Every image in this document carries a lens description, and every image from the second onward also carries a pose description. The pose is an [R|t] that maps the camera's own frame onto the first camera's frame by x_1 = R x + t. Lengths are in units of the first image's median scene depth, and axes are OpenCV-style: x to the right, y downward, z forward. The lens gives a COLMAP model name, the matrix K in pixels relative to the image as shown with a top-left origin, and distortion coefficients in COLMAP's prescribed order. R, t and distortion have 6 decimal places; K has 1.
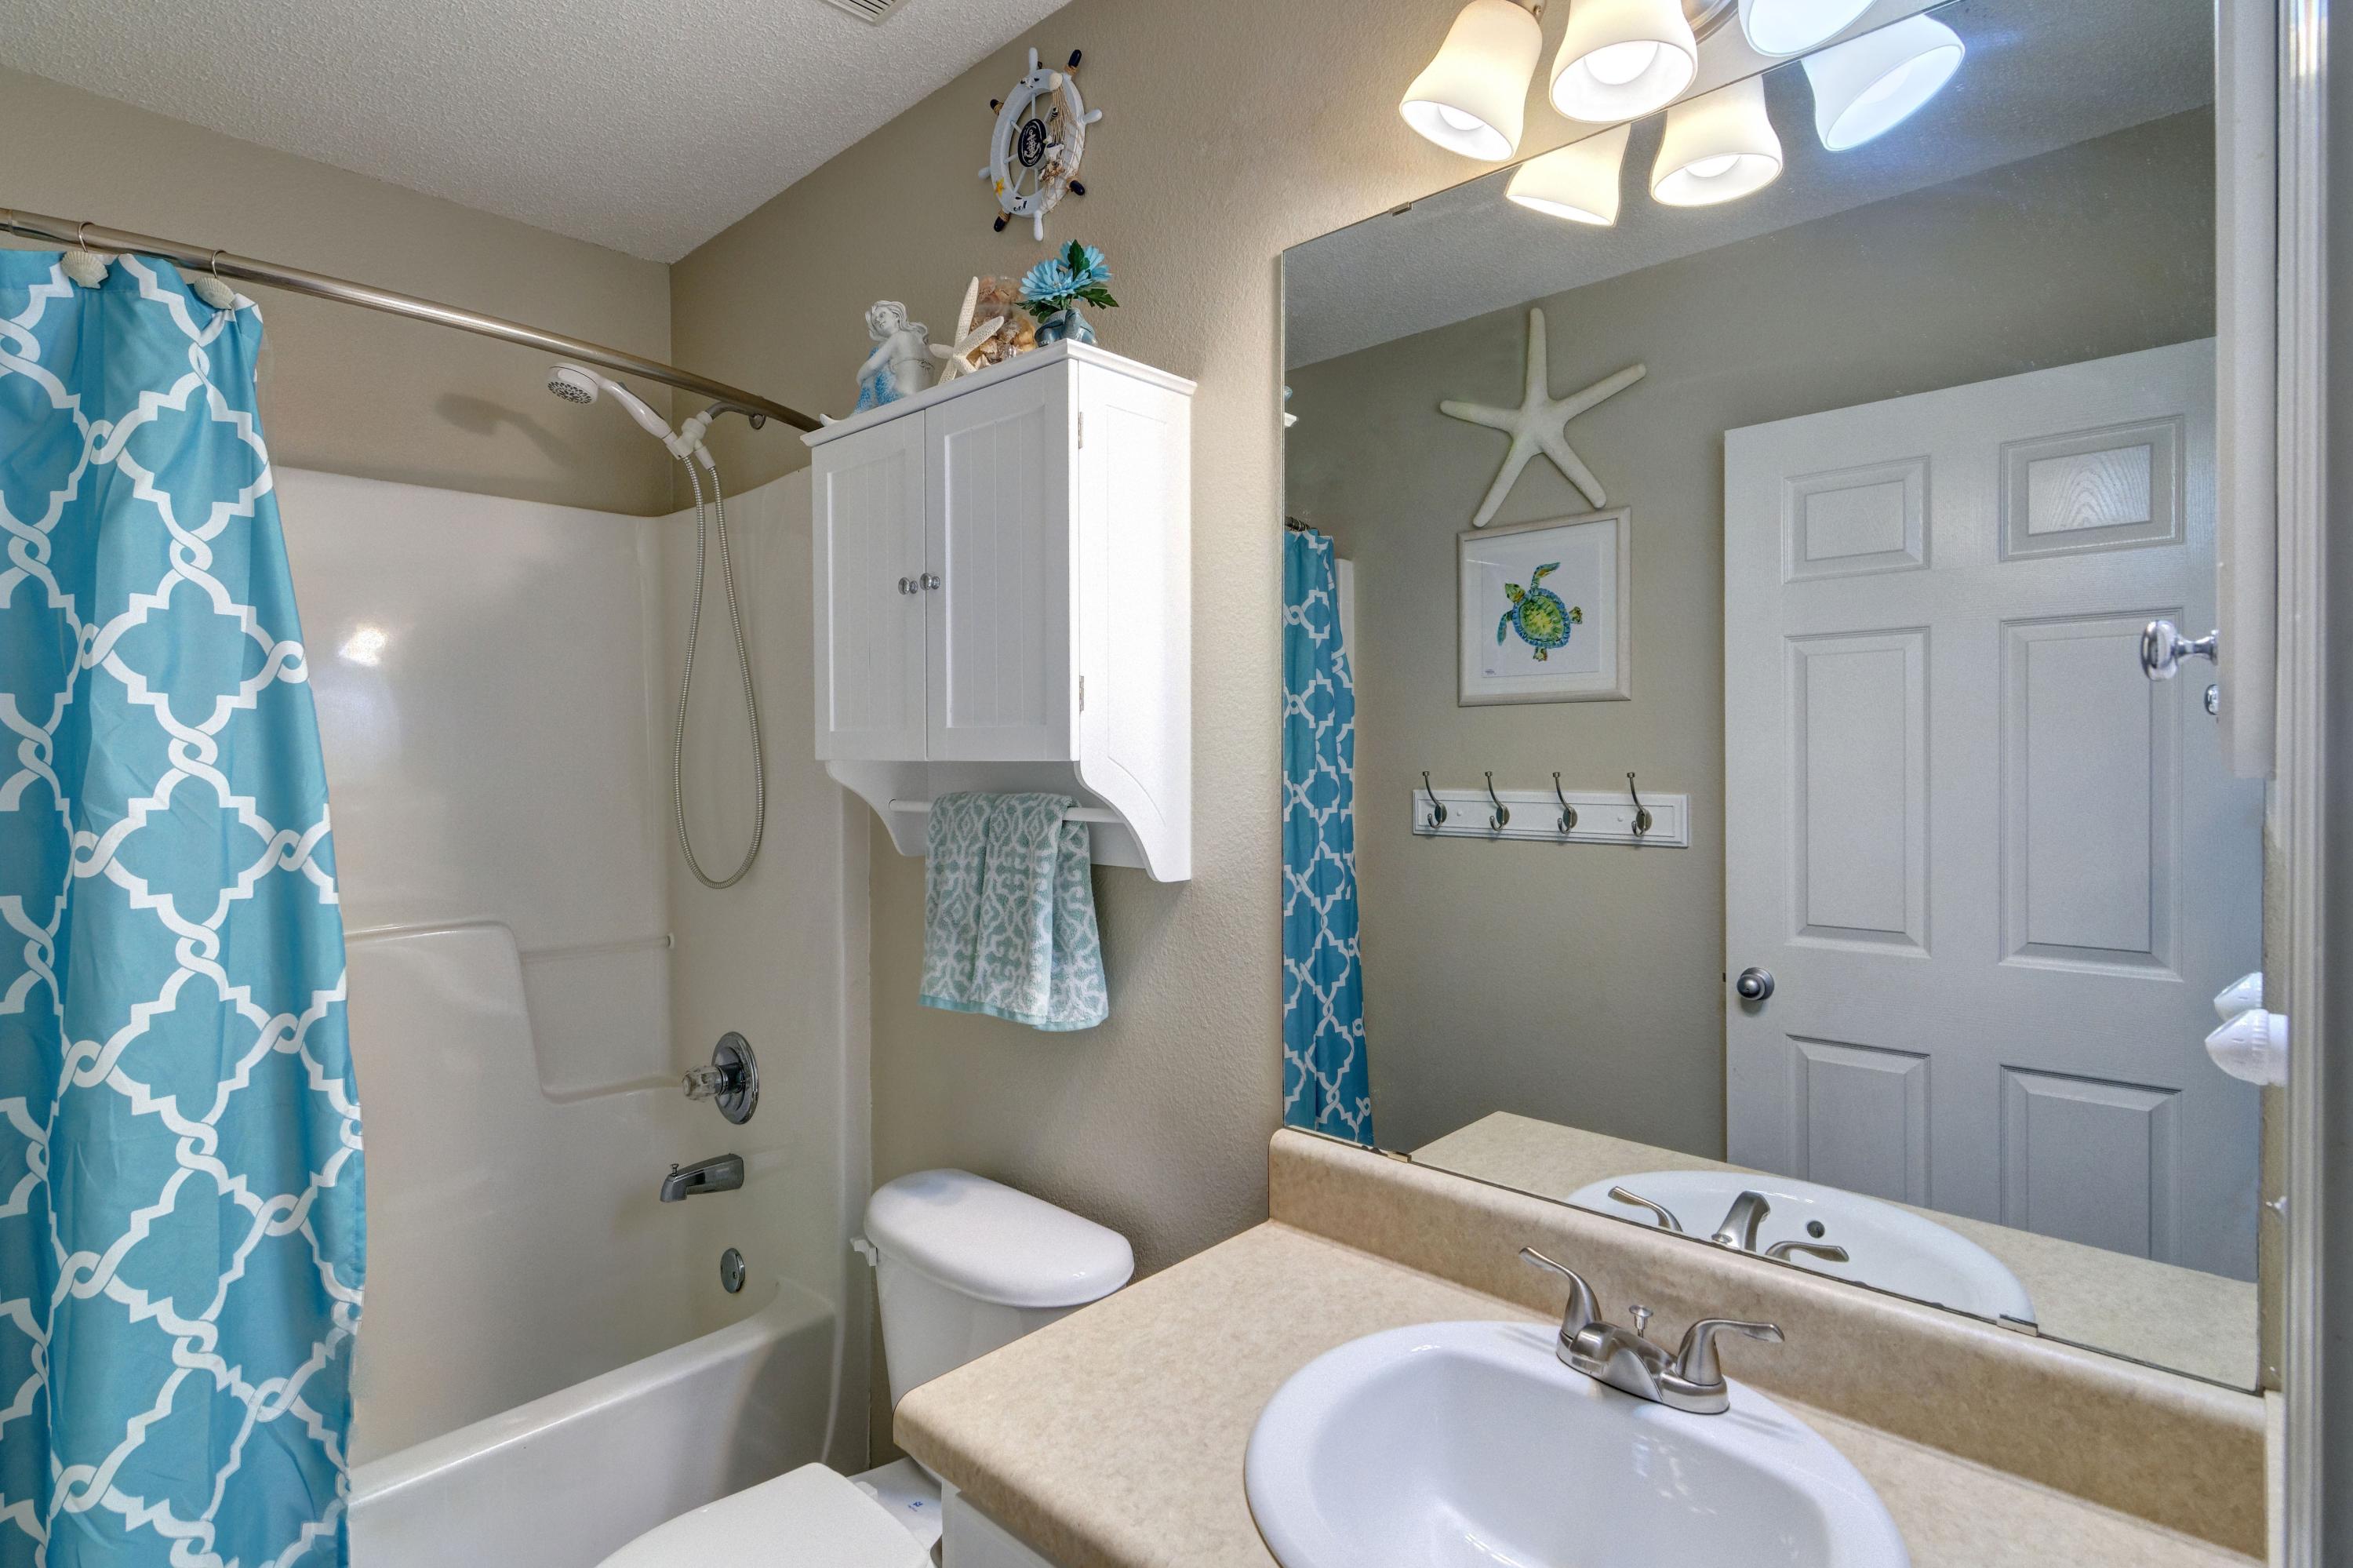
lens RADIAL K [[1162.7, 0, 1176.5], [0, 1162.7, 784.0], [0, 0, 1]] dist [0.008167, -0.000033]
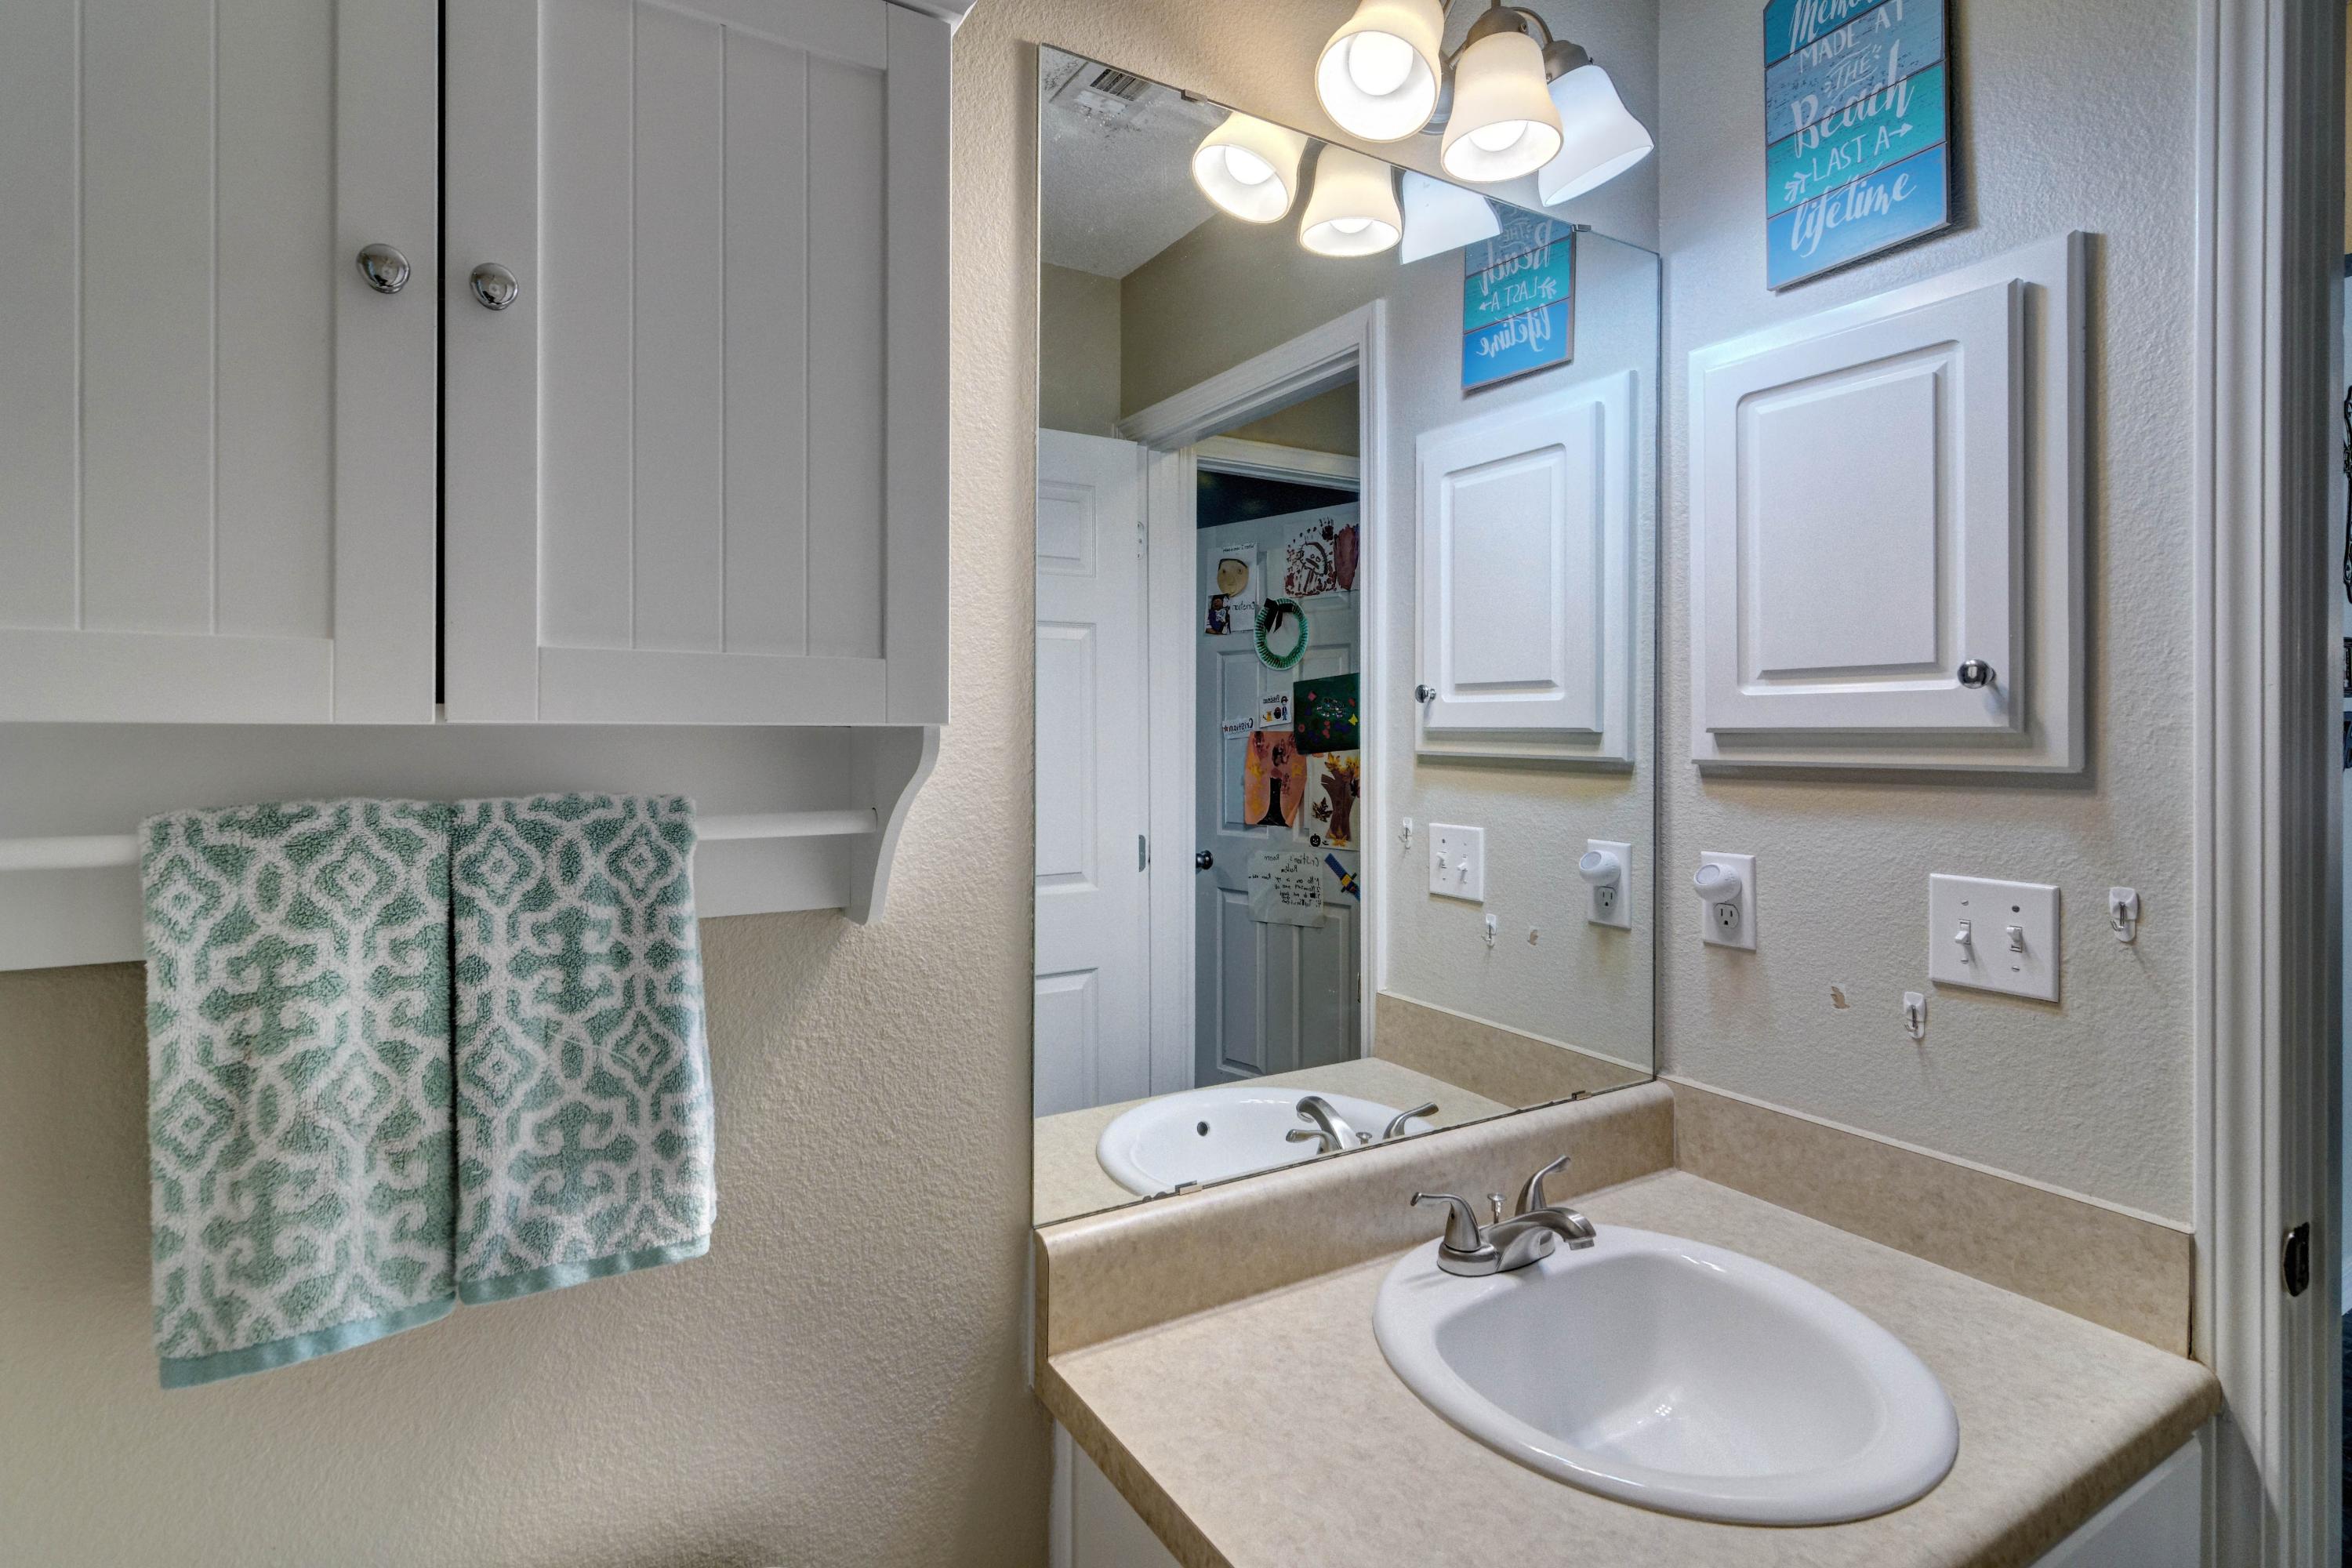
lens RADIAL K [[1161.1, 0, 1174.8], [0, 1161.1, 754.9], [0, 0, 1]] dist [0.006272, -0.000485]
pose [[0.271521, -0.018501, 0.962255, -0.528418], [0.017075, 0.999750, 0.014403, -0.010618], [-0.962281, 0.012520, 0.271770, 0.647017]]
